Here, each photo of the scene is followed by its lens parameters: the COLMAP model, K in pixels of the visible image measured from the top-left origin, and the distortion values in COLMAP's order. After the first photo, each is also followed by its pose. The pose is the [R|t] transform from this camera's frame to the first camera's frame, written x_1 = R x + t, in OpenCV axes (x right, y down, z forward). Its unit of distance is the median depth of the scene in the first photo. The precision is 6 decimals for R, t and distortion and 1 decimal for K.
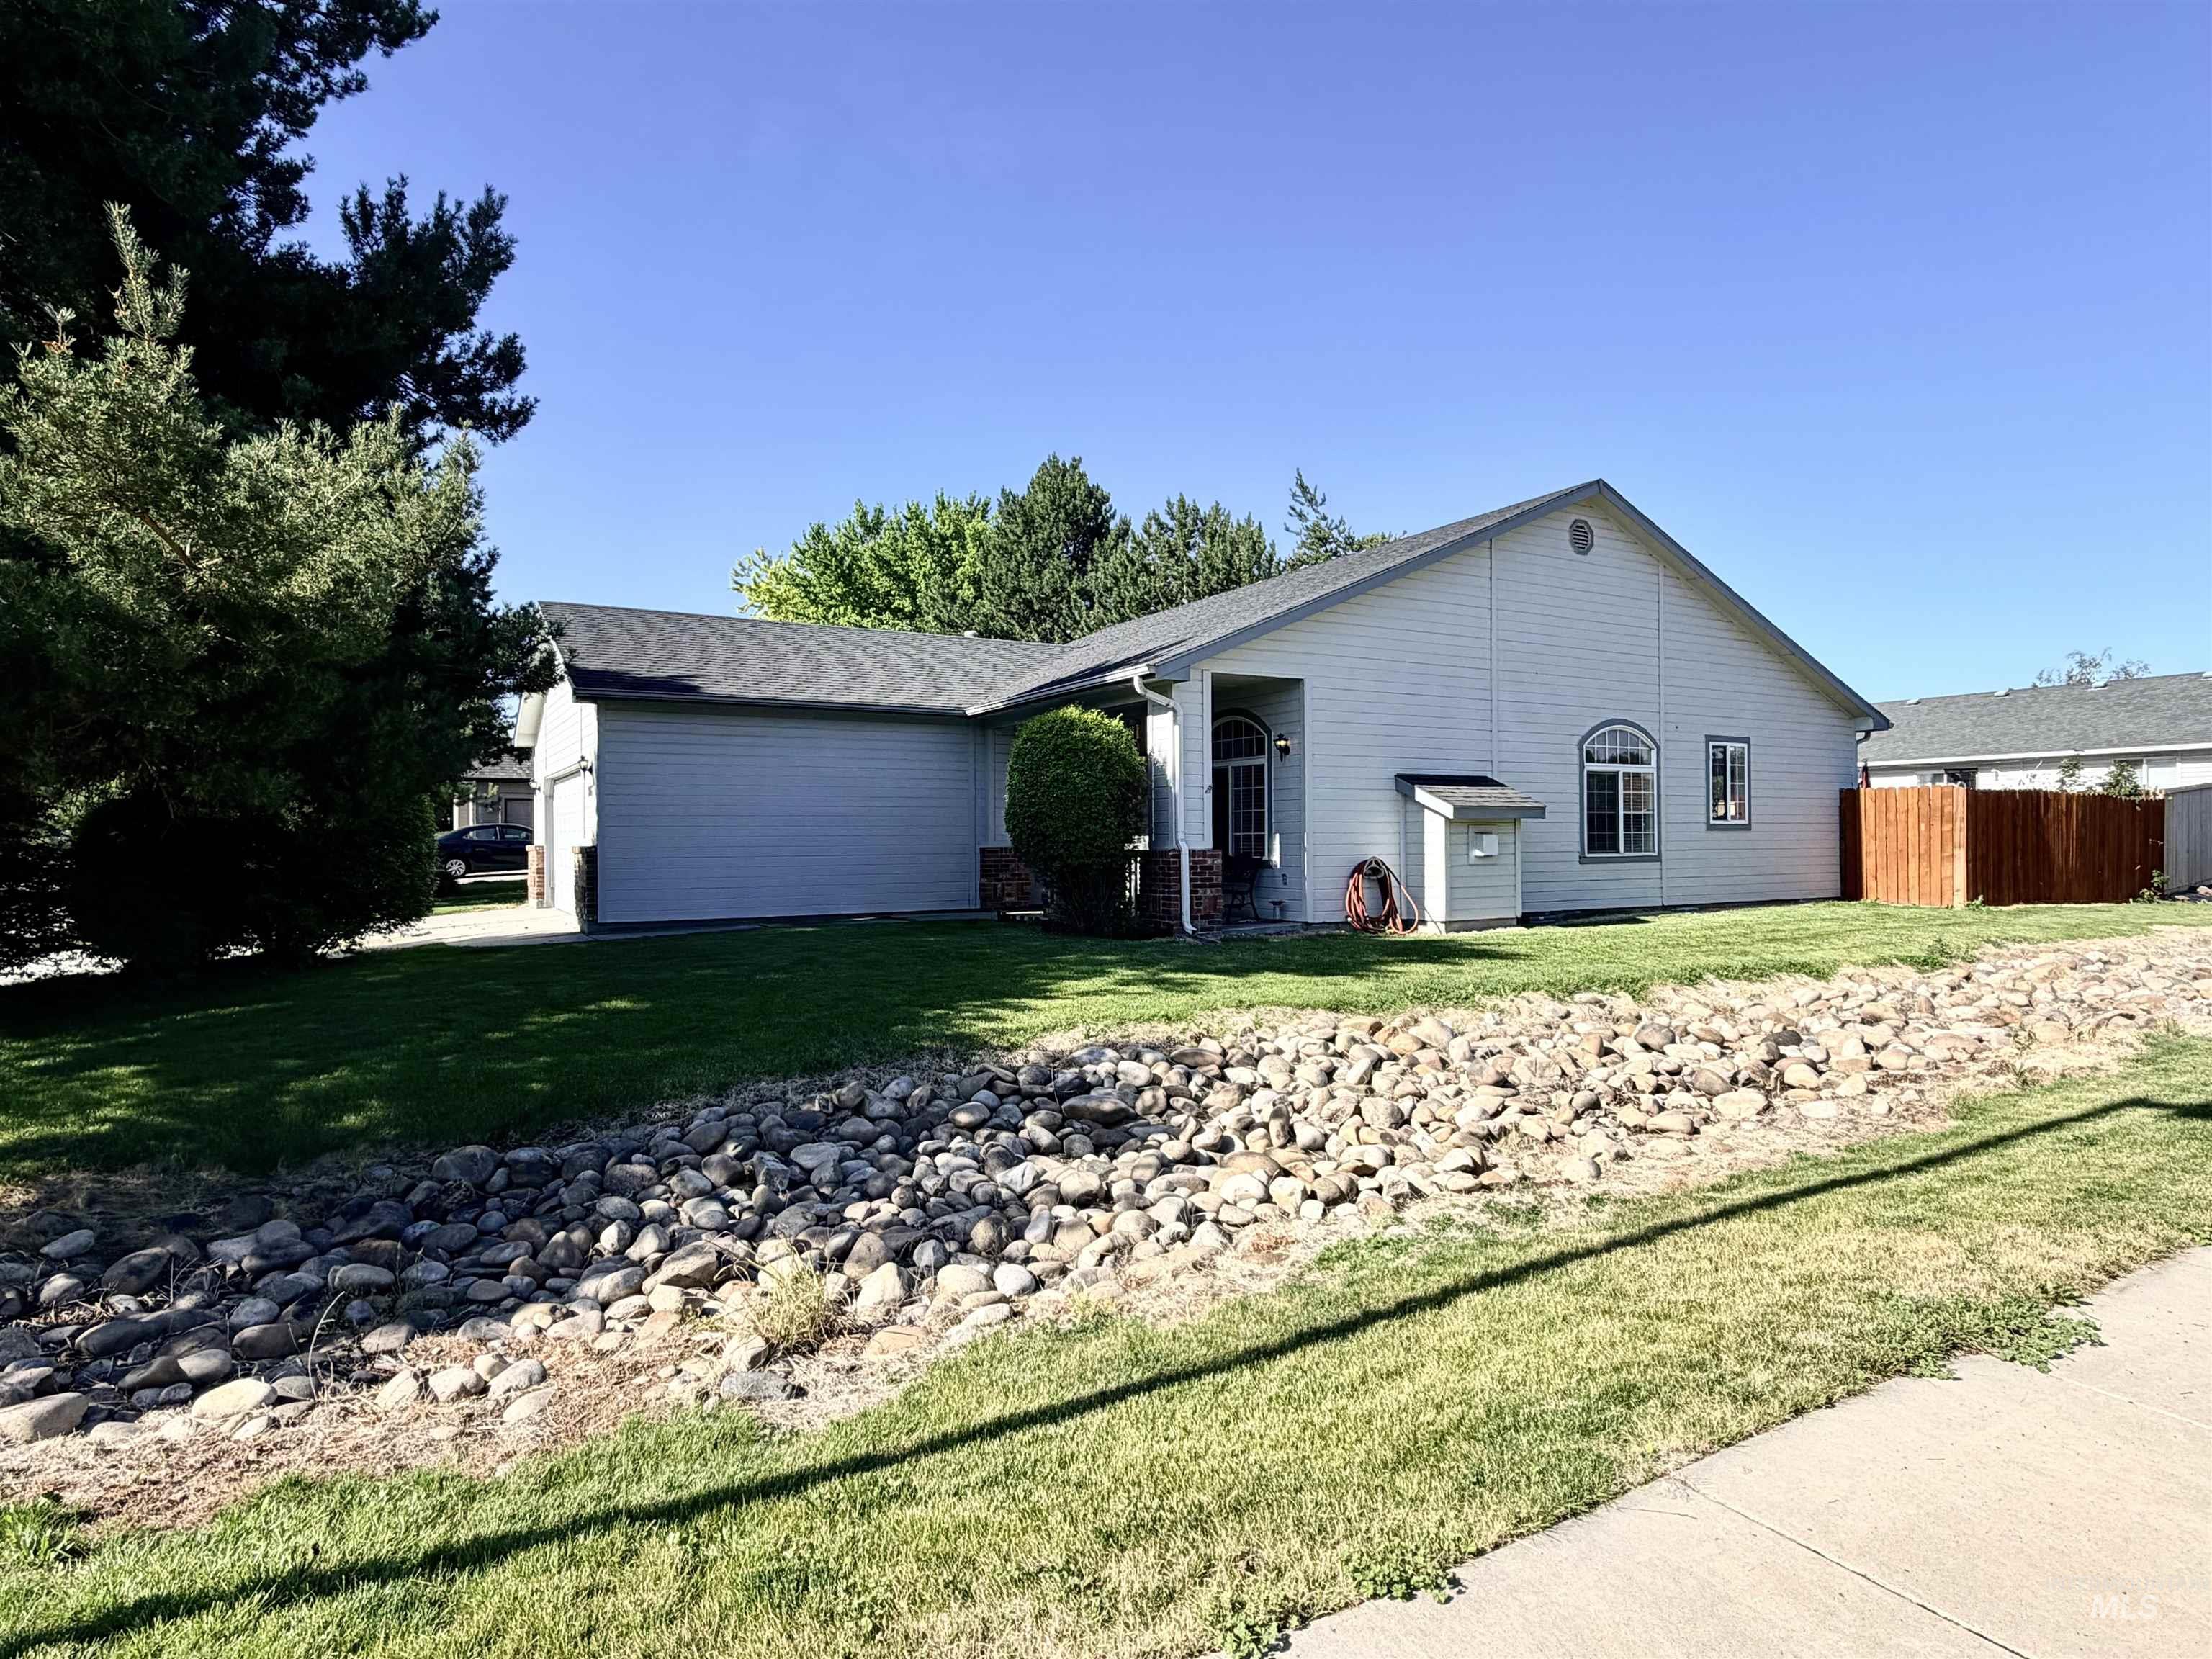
lens RADIAL K [[1224.1, 0, 1100.2], [0, 1224.1, 833.3], [0, 0, 1]] dist [-0.007406, -0.000724]
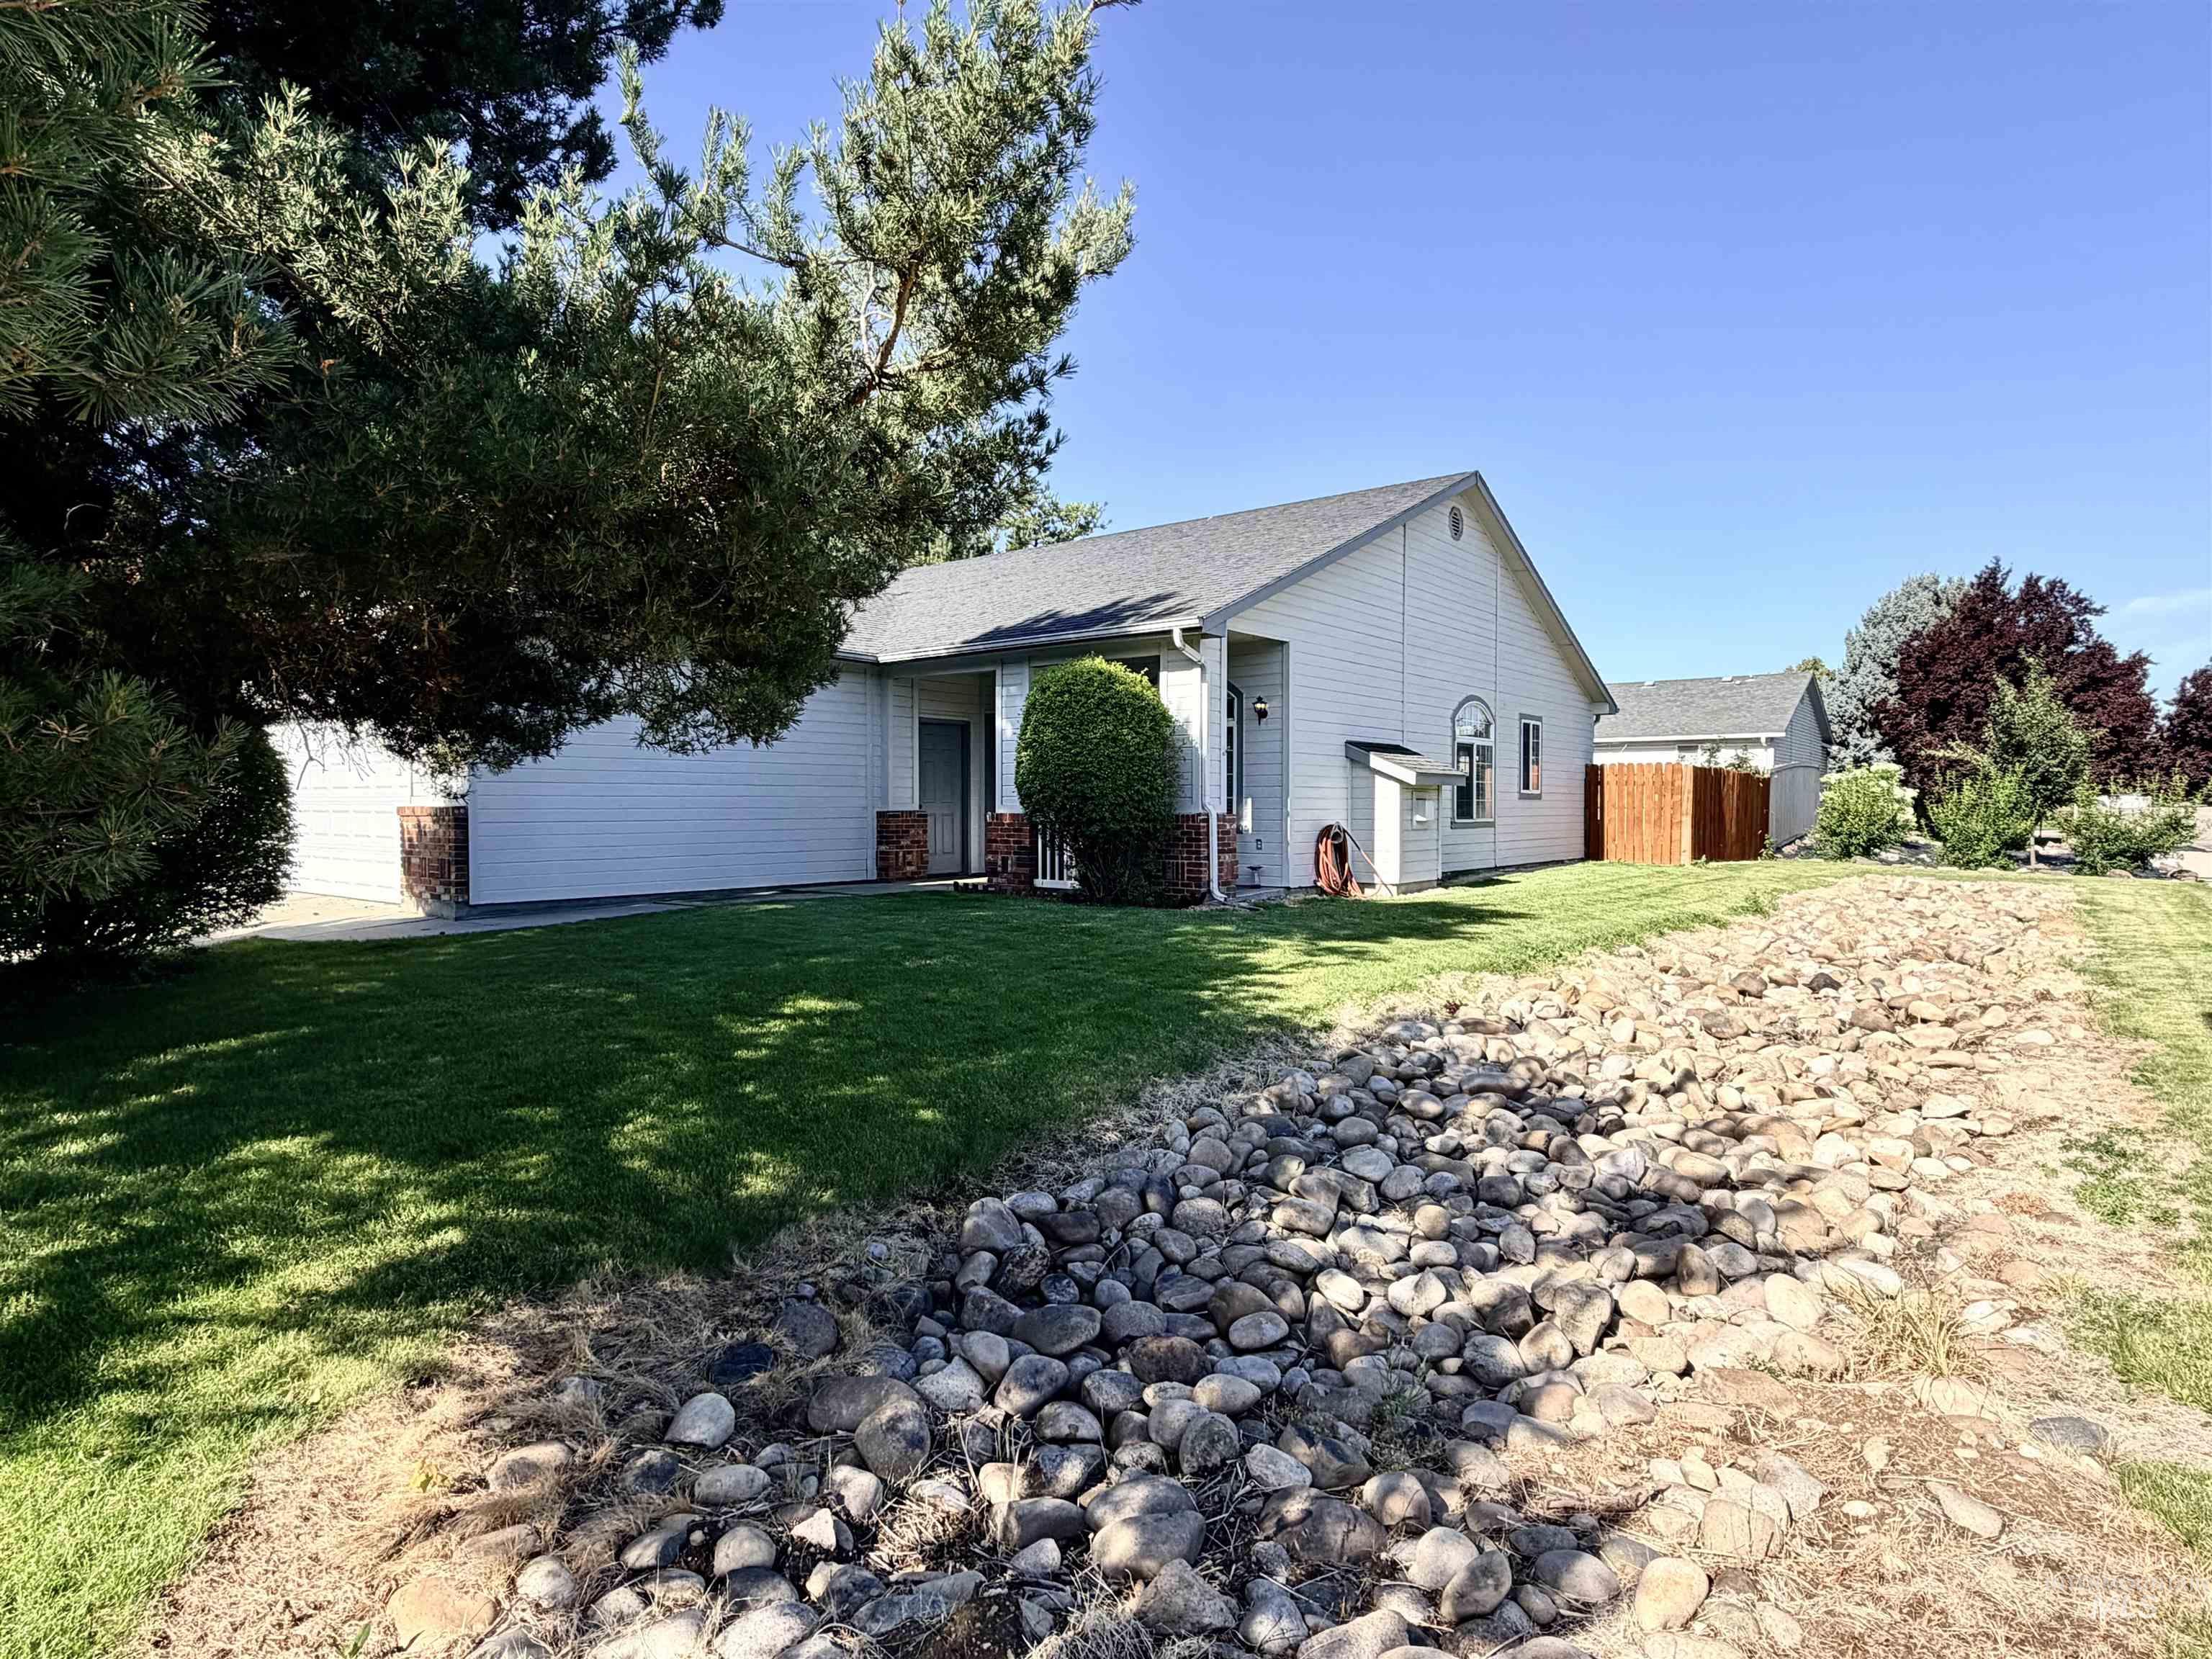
lens RADIAL K [[1224.1, 0, 1102.4], [0, 1224.1, 831.9], [0, 0, 1]] dist [-0.007406, -0.000724]
pose [[0.930131, -0.001381, 0.367226, -0.275760], [-0.007864, 0.999689, 0.023680, 0.004432], [-0.367145, -0.024913, 0.929830, 0.107975]]
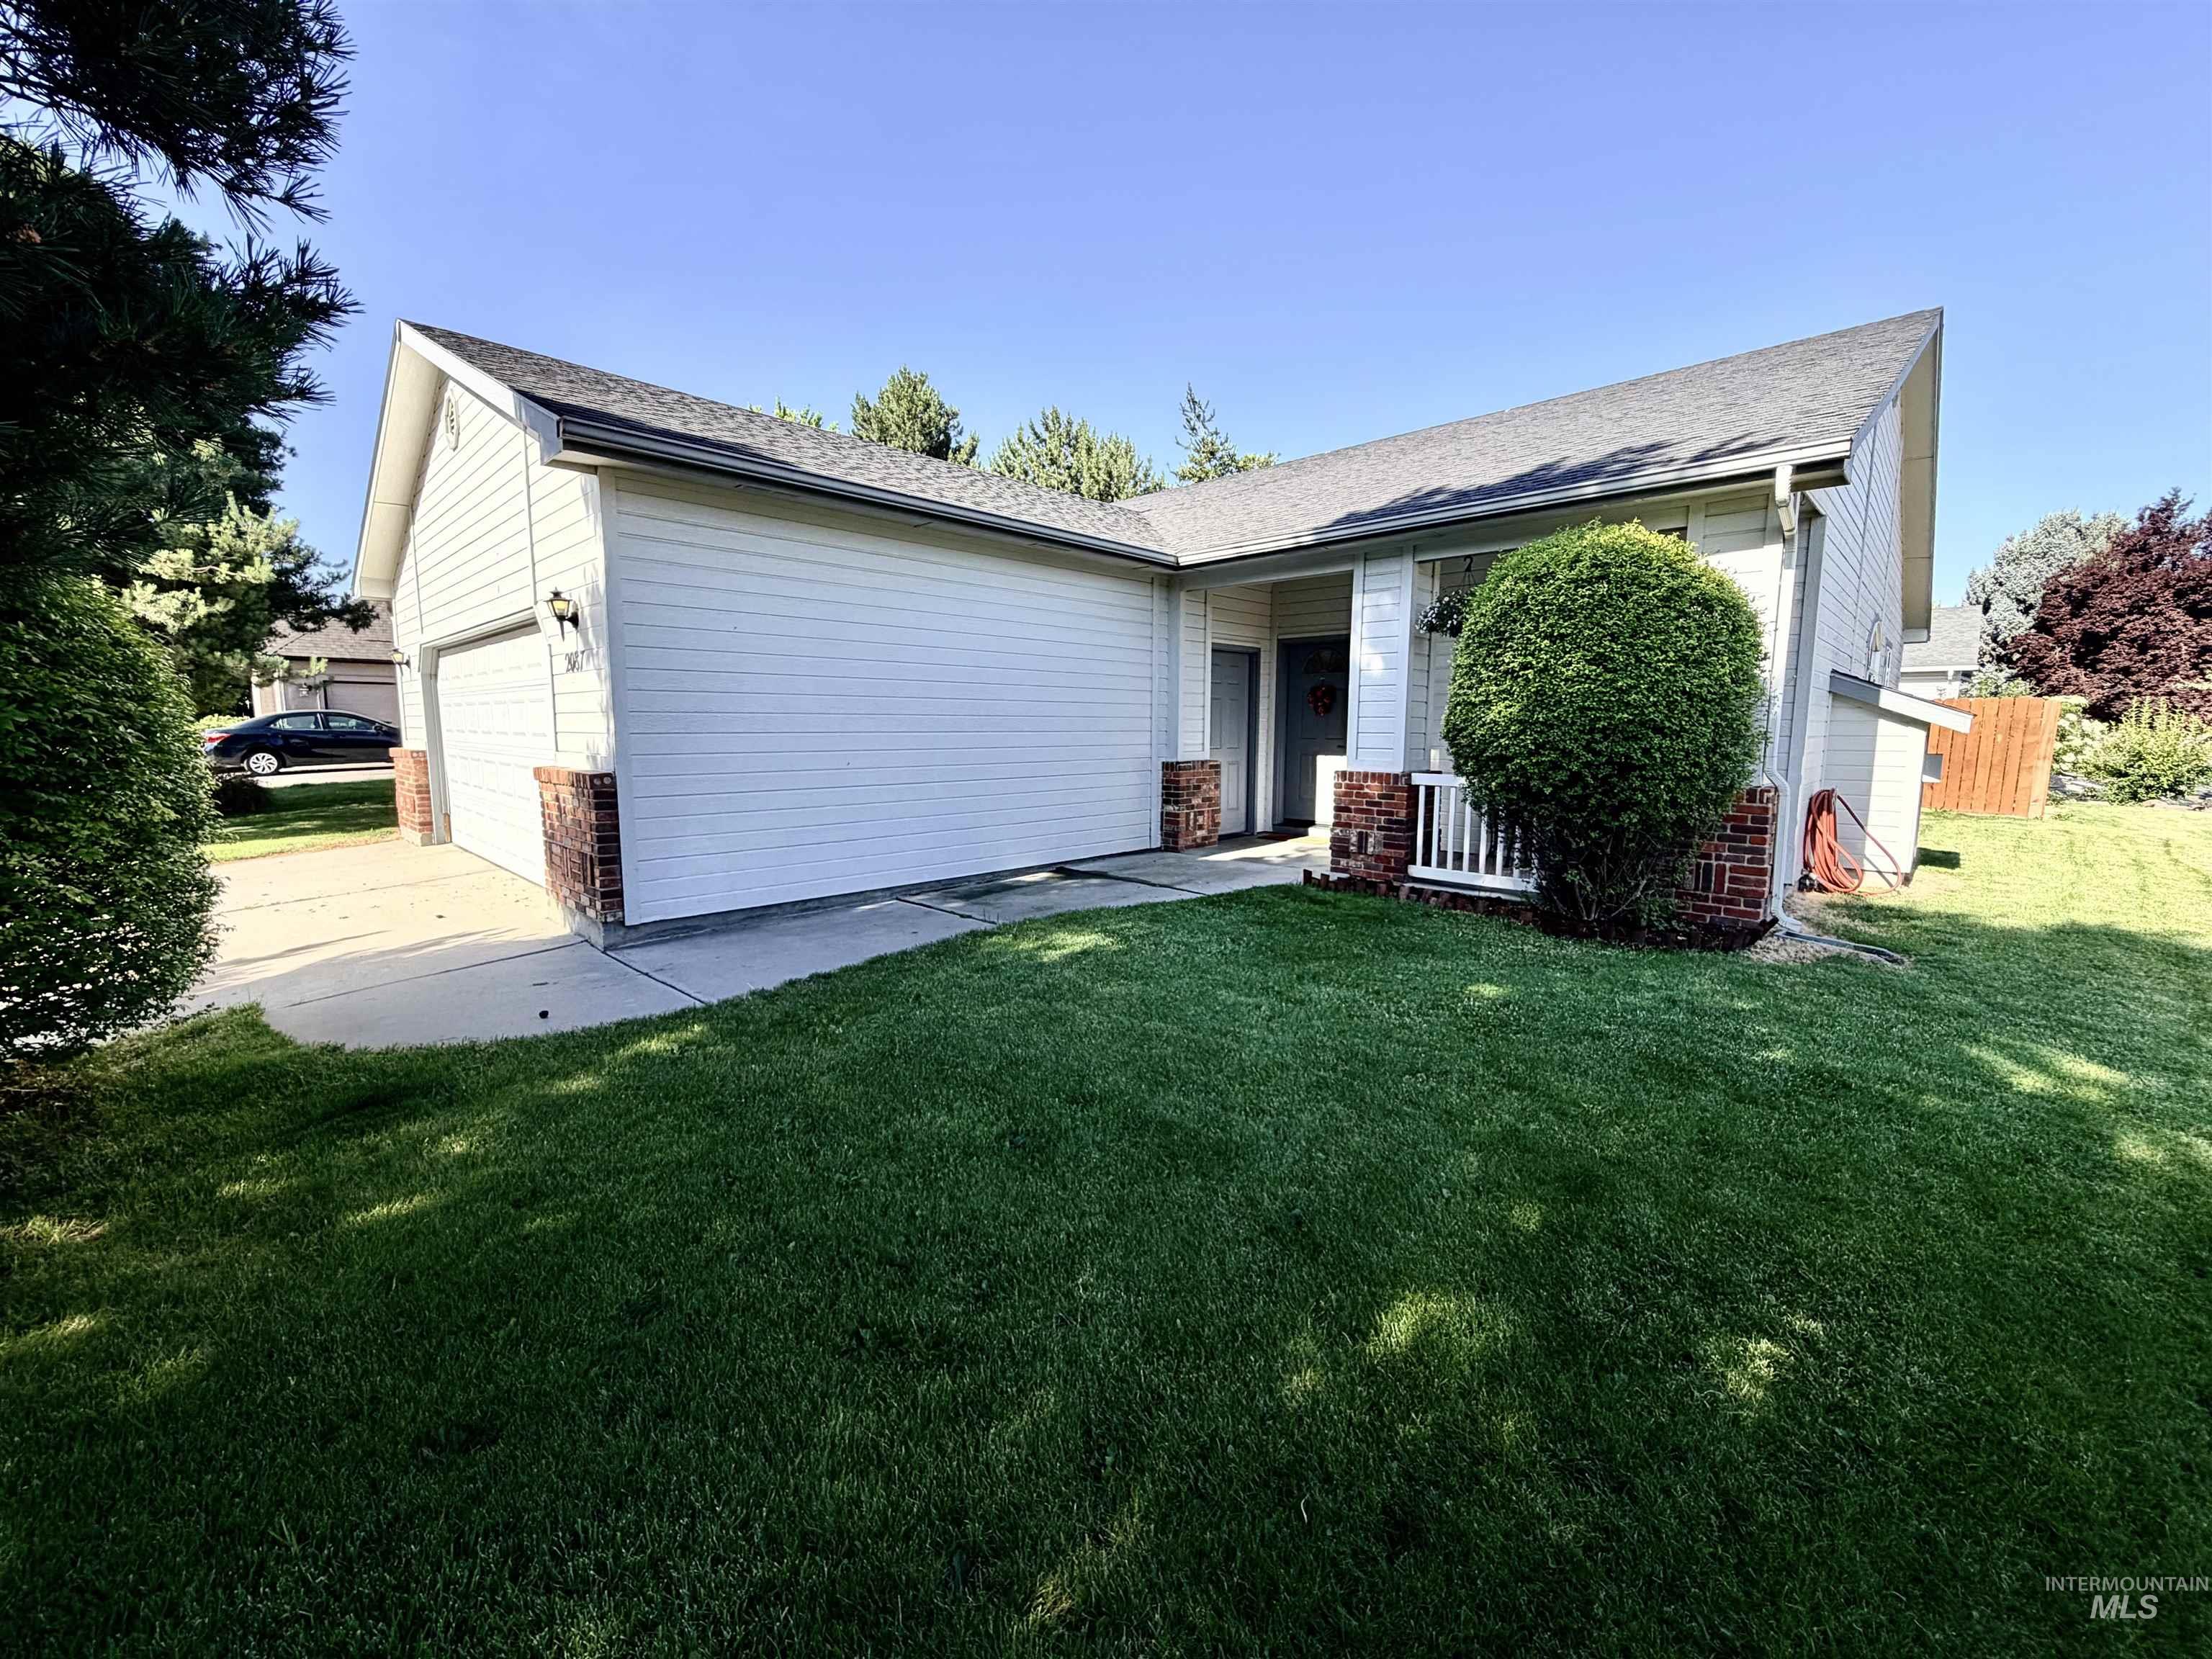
lens RADIAL K [[880.7, 0, 1102.9], [0, 880.7, 839.2], [0, 0, 1]] dist [0.000135, -0.000221]
pose [[0.962729, -0.024738, 0.269333, -0.272996], [-0.011026, 0.991391, 0.130470, -0.010177], [-0.270242, -0.128577, 0.954168, 0.518122]]
